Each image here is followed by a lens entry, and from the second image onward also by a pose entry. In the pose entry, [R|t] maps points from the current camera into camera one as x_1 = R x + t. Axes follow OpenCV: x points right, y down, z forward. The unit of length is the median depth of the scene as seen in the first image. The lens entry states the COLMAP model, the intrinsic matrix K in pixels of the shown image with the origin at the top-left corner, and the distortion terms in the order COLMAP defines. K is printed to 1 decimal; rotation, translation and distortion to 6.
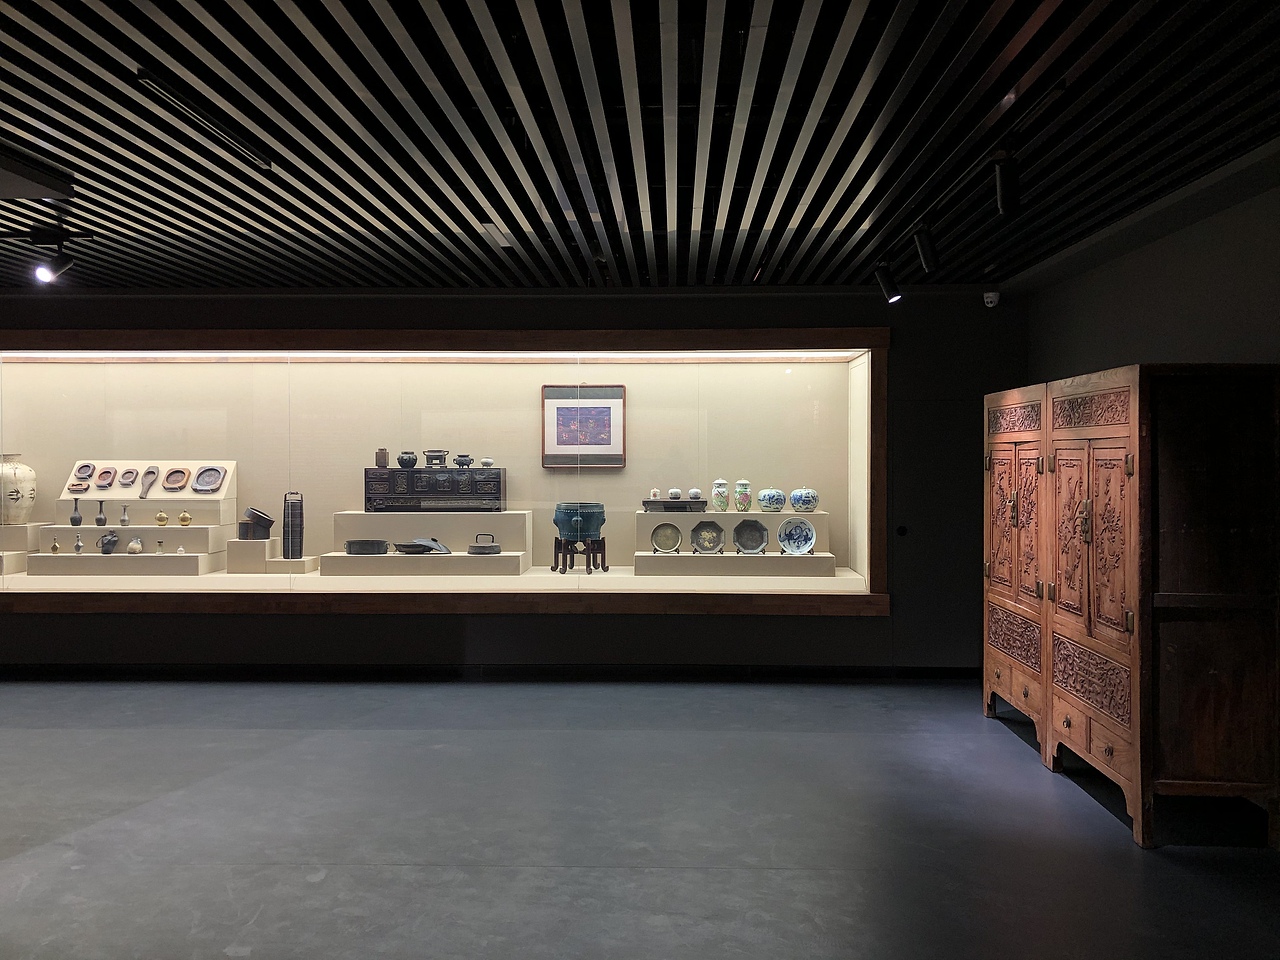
lens RADIAL K [[1035.9, 0, 622.3], [0, 1035.9, 478.5], [0, 0, 1]] dist [0.039791, -0.025606]
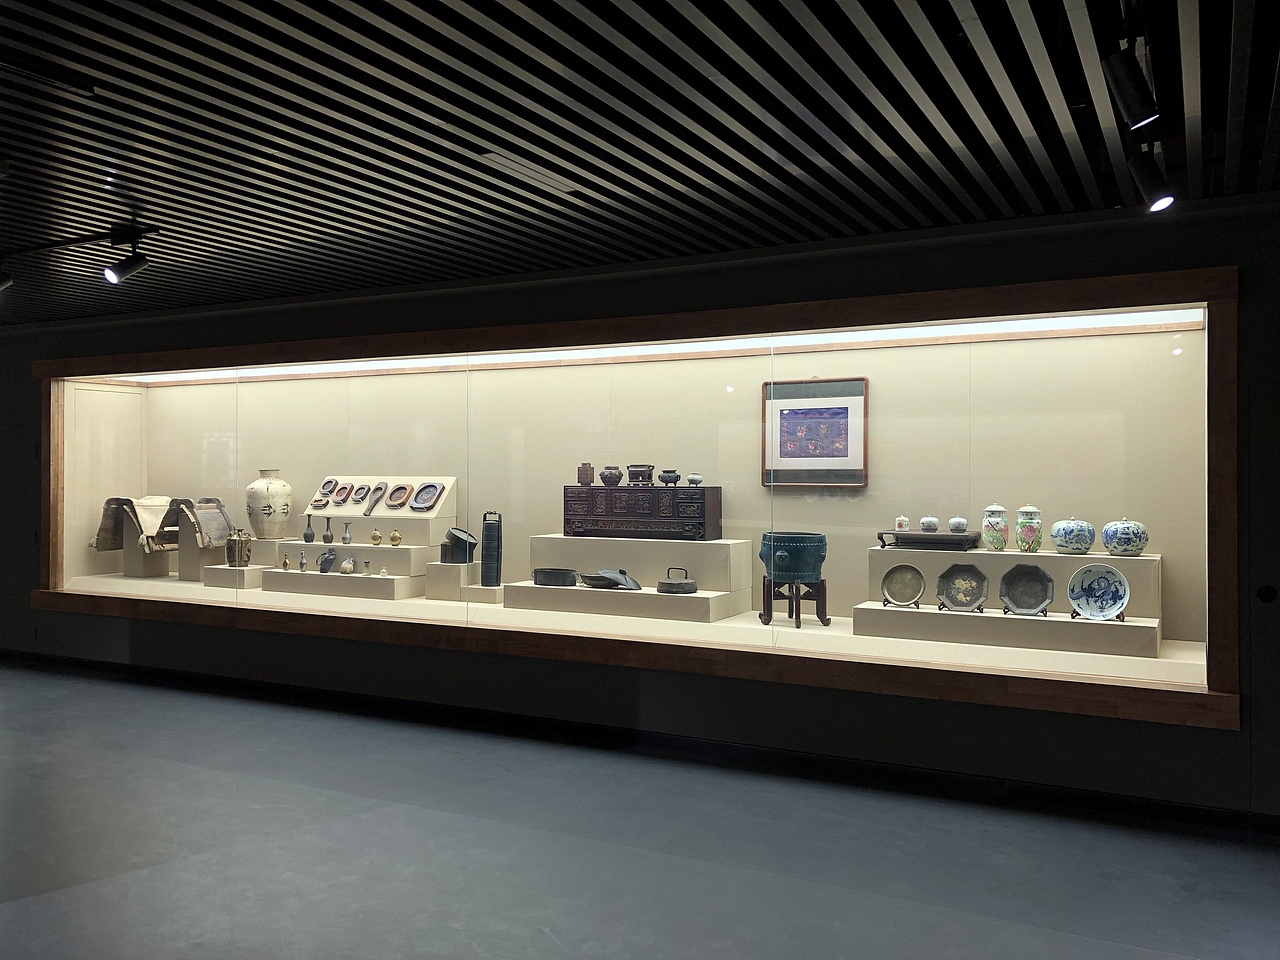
lens RADIAL K [[1035.9, 0, 647.0], [0, 1035.9, 475.9], [0, 0, 1]] dist [0.039791, -0.025606]
pose [[0.897268, 0.003125, -0.441476, 0.196701], [-0.011014, 0.999822, -0.015310, -0.005601], [0.441349, 0.018600, 0.897143, 0.258957]]
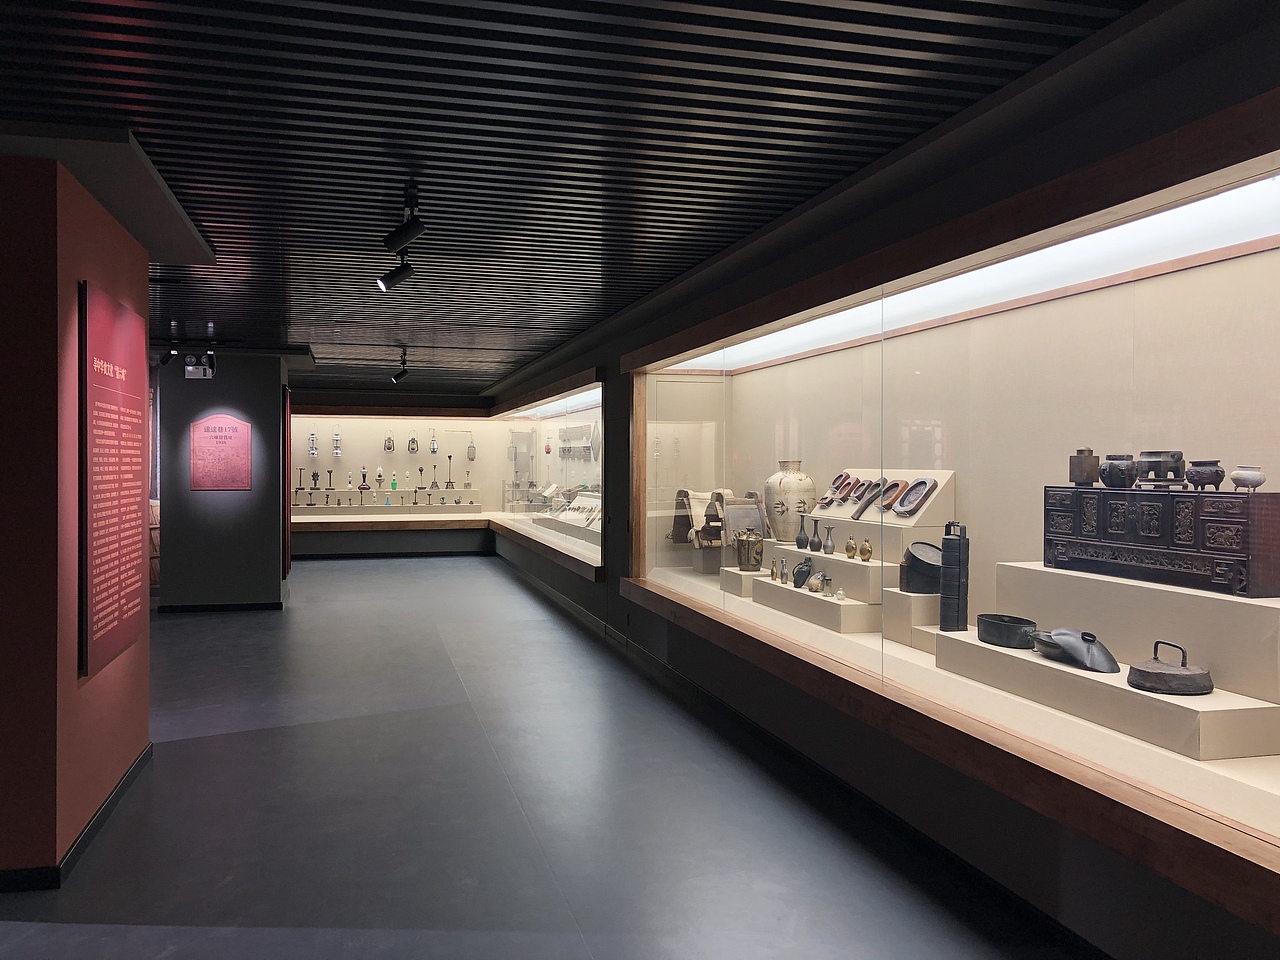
lens RADIAL K [[1035.9, 0, 633.6], [0, 1035.9, 487.0], [0, 0, 1]] dist [0.039791, -0.025606]
pose [[0.275809, 0.024353, -0.960904, 0.216559], [-0.024105, 0.999540, 0.018413, -0.014134], [0.960910, 0.018085, 0.276269, 0.649475]]
